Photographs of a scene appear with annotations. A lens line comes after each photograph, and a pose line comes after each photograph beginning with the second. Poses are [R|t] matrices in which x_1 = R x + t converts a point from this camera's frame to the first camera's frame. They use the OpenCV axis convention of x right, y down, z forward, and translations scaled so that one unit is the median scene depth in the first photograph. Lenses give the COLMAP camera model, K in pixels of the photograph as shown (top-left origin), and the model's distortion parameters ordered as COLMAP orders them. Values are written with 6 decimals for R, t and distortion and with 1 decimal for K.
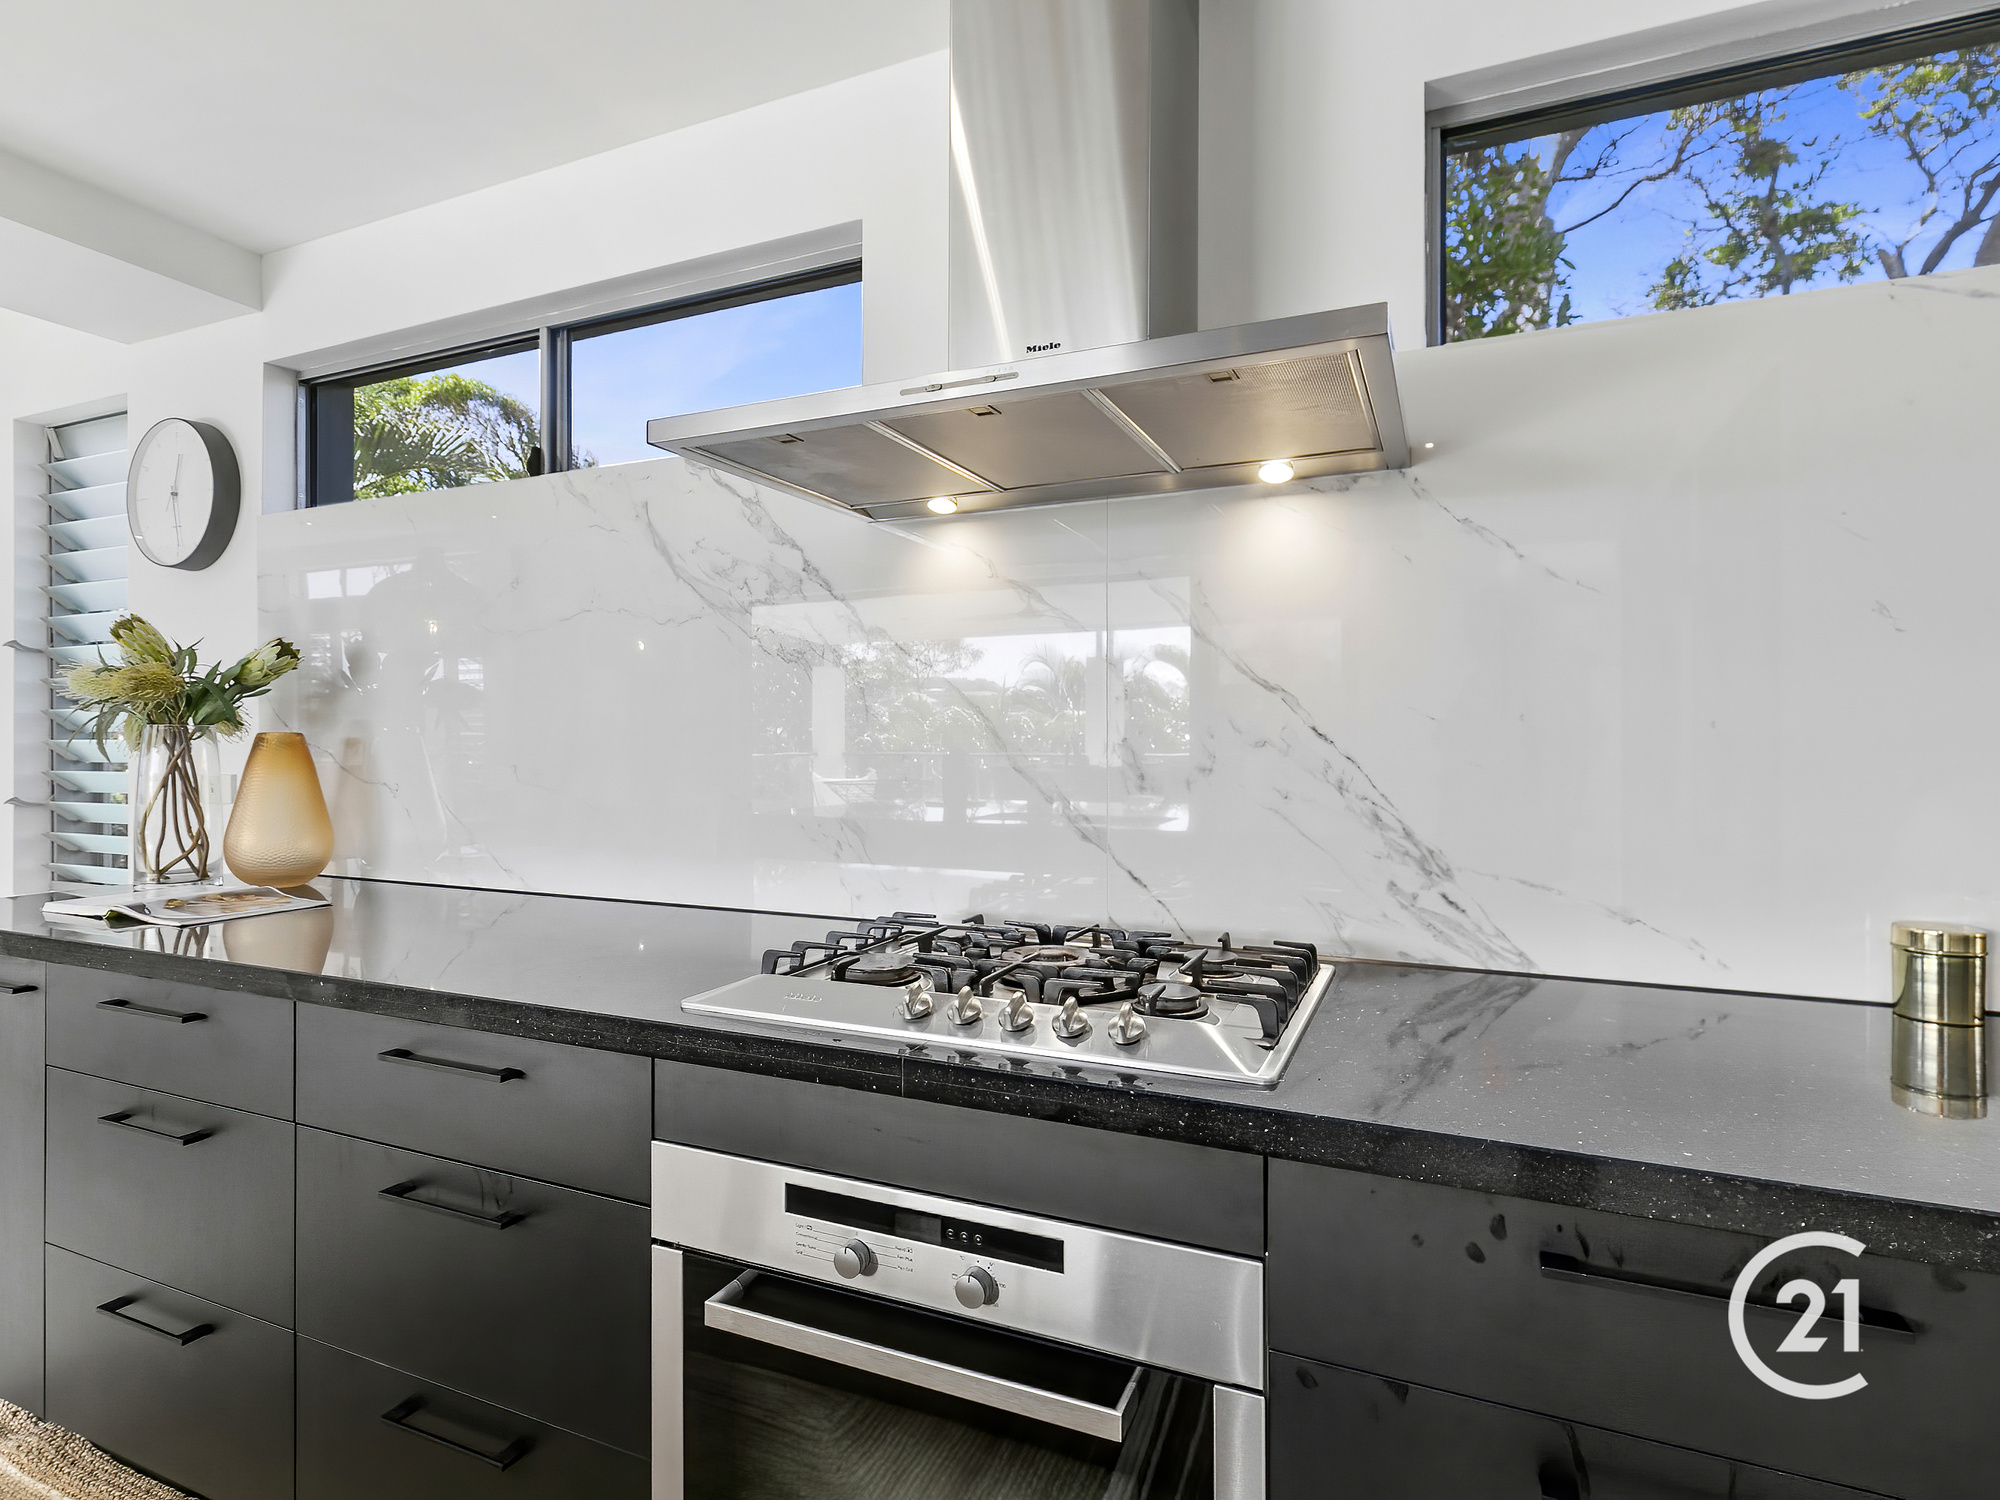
lens RADIAL K [[979.1, 0, 971.9], [0, 979.1, 751.3], [0, 0, 1]] dist [0.017459, -0.000254]
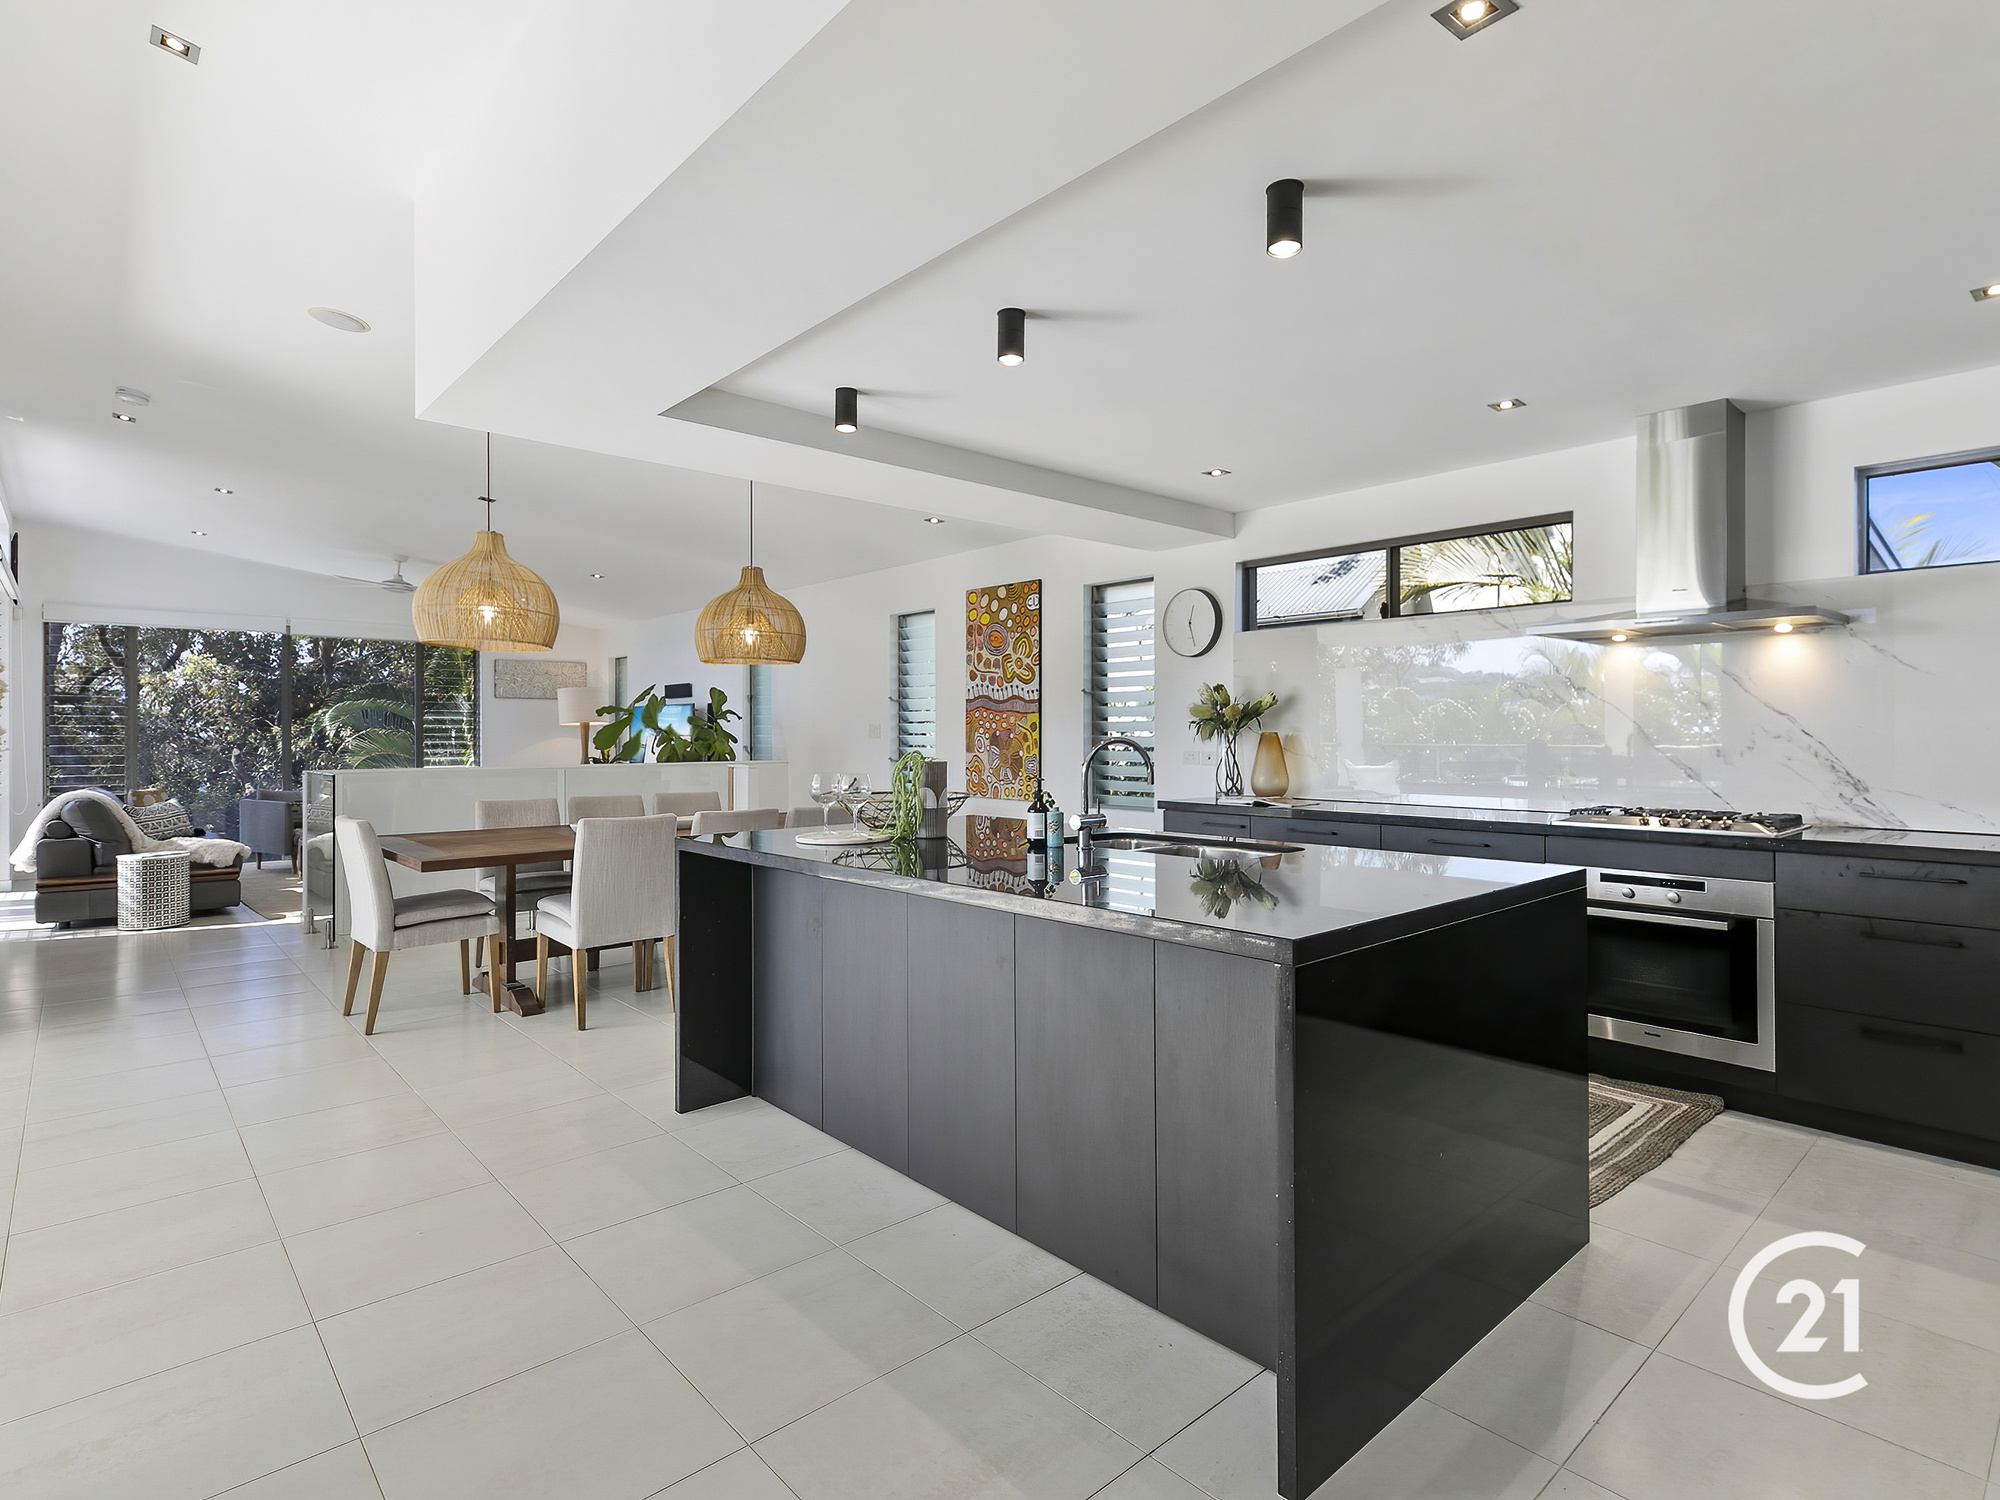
lens RADIAL K [[1036.0, 0, 1015.4], [0, 1036.0, 736.9], [0, 0, 1]] dist [-0.005005, -0.001025]
pose [[0.933638, -0.001086, -0.358217, -0.503058], [-0.001077, 0.999982, -0.005839, 0.008449], [0.358217, 0.005838, 0.933620, -1.887936]]
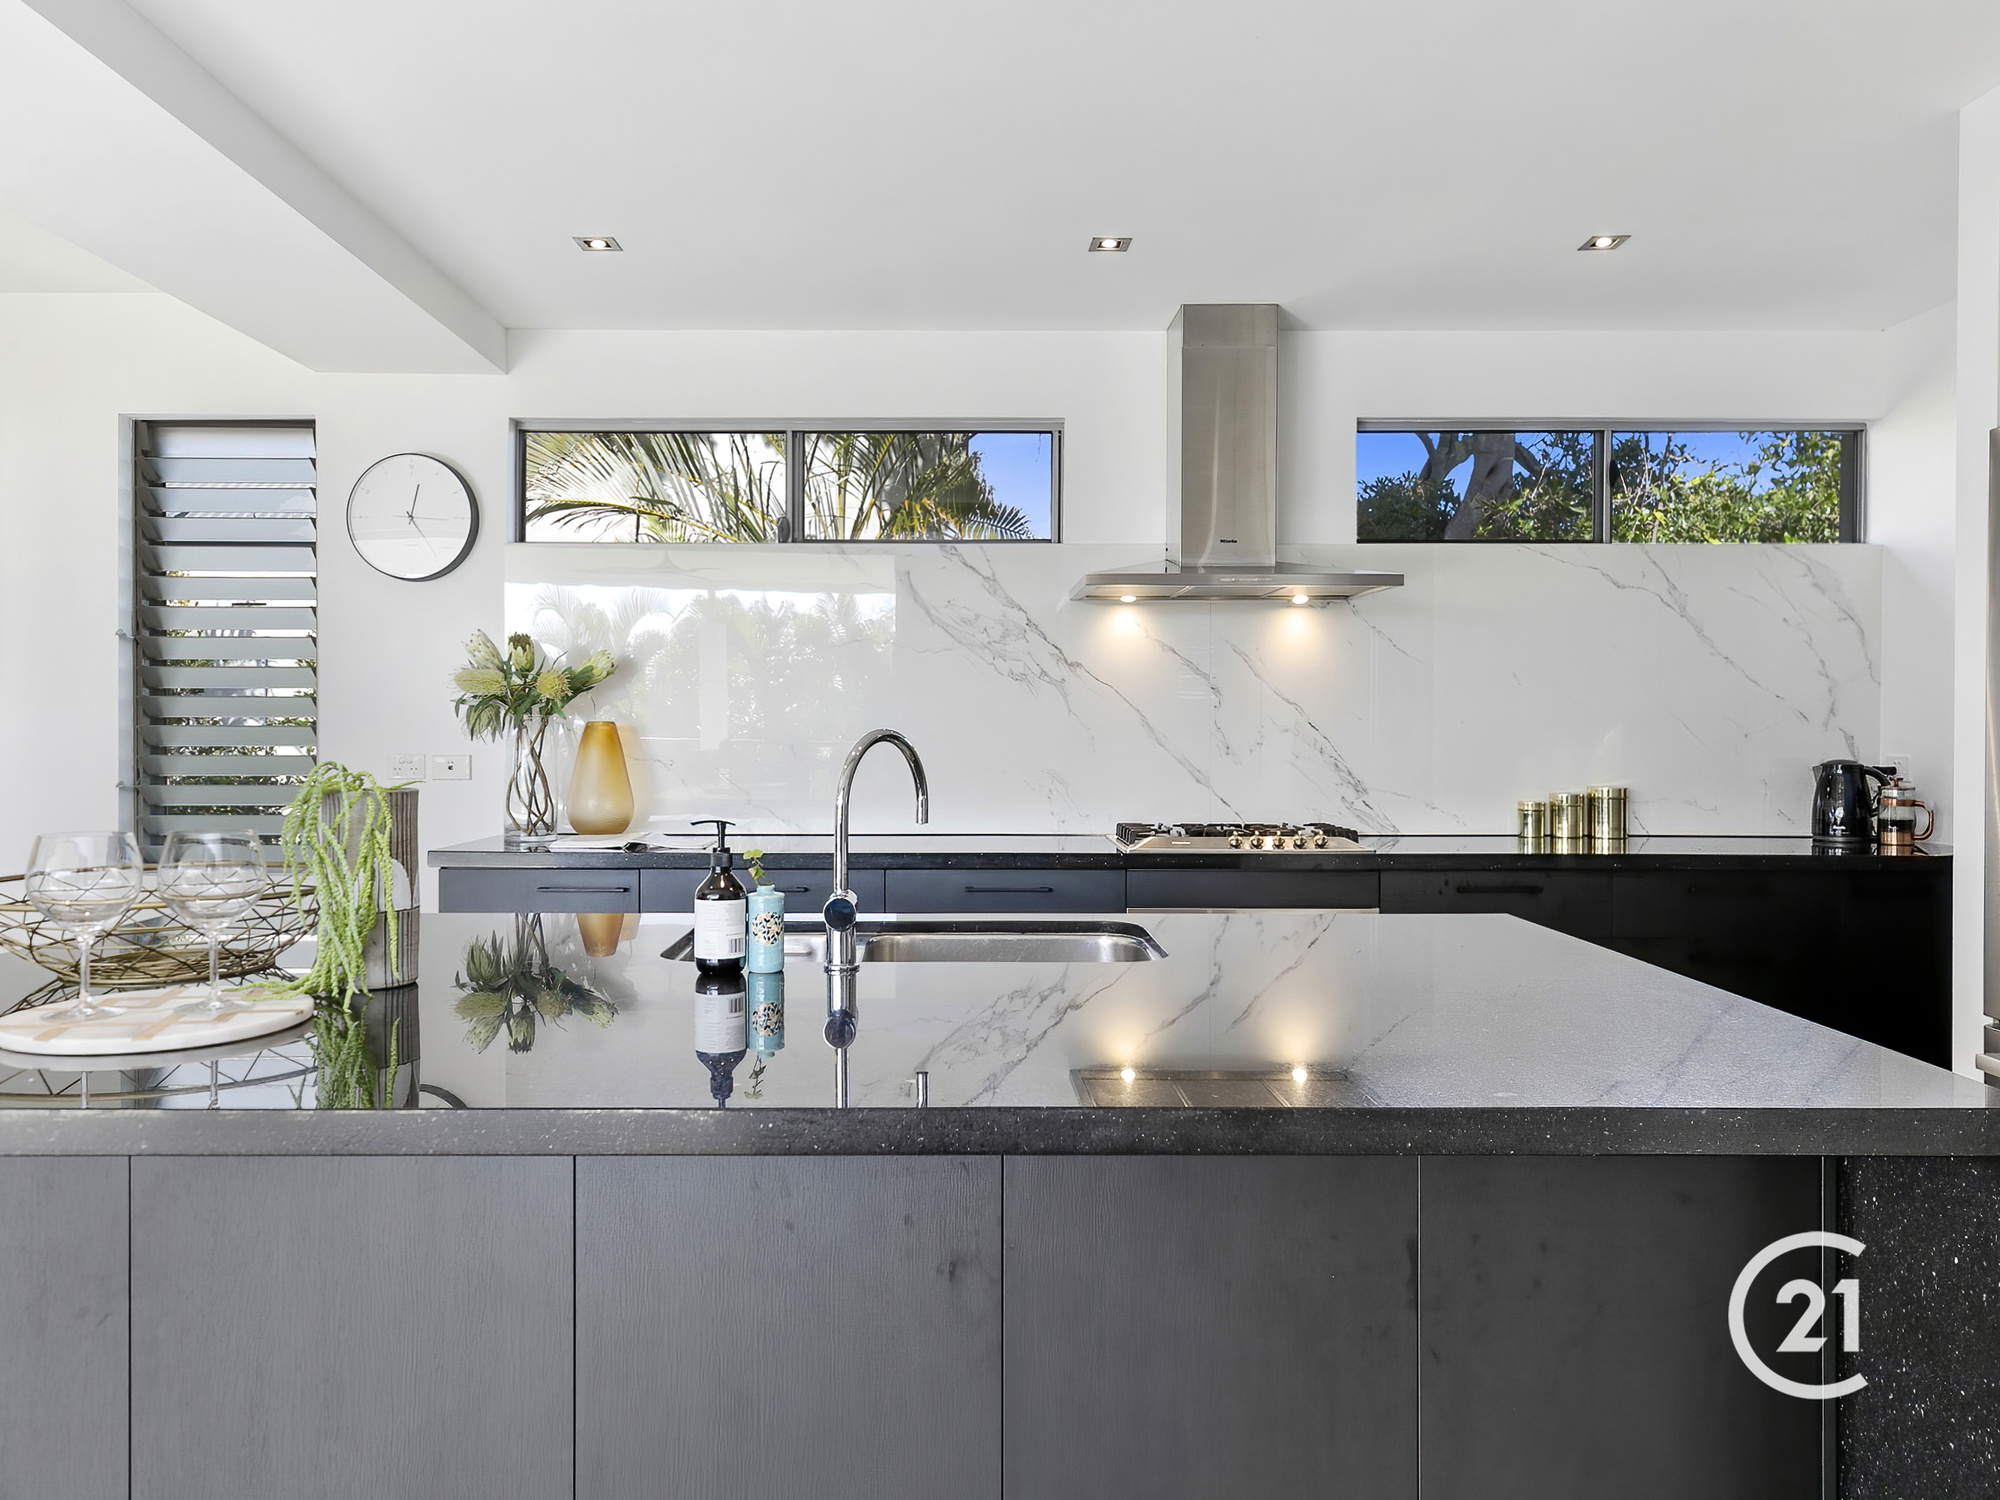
lens RADIAL K [[1480.4, 0, 1000.0], [0, 1480.4, 750.0], [0, 0, 1]] dist [0.003061, 0.001619]
pose [[0.891360, -0.006096, 0.453255, -1.464252], [0.001228, 0.999938, 0.011034, -0.001494], [-0.453295, -0.009279, 0.891312, -1.311404]]
